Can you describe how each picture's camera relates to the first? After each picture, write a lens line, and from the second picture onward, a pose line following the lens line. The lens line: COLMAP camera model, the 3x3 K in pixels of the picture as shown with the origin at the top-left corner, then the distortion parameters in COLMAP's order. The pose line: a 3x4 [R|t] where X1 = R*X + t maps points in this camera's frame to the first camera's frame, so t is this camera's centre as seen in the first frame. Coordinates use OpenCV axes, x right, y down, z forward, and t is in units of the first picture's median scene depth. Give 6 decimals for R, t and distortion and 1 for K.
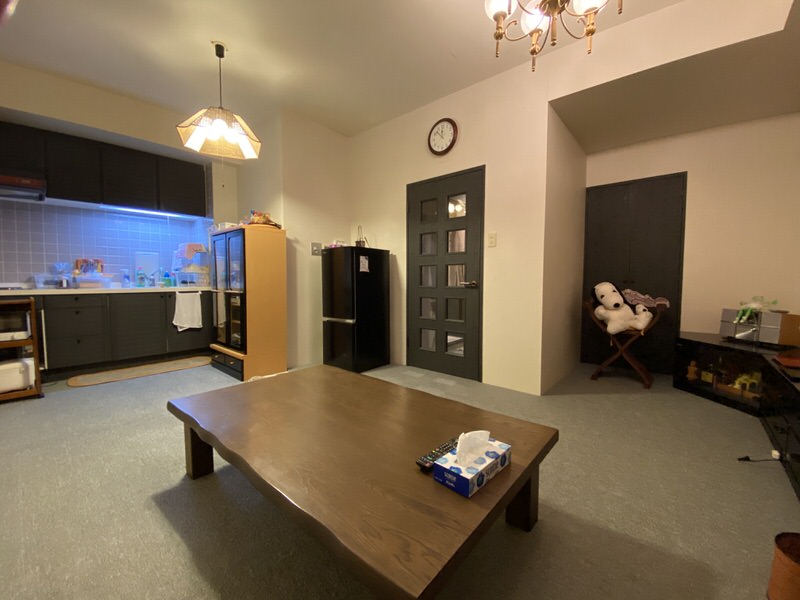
lens RADIAL K [[325.8, 0, 402.7], [0, 325.8, 300.7], [0, 0, 1]] dist [-0.016955, -0.000456]
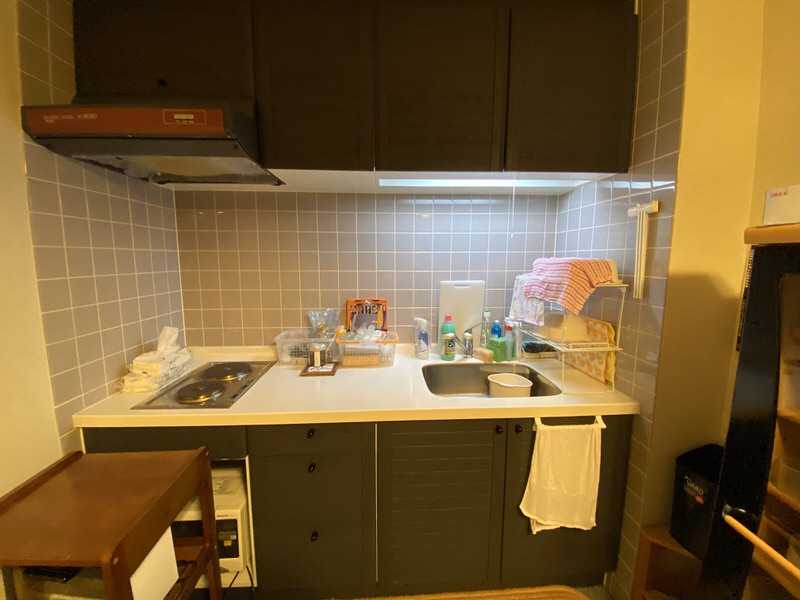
lens RADIAL K [[325.8, 0, 402.7], [0, 325.8, 300.7], [0, 0, 1]] dist [-0.016955, -0.000456]
pose [[0.691546, 0.084146, -0.717414, -0.535195], [-0.045404, 0.996291, 0.073089, -0.152337], [0.720904, -0.017972, 0.692802, 0.640420]]
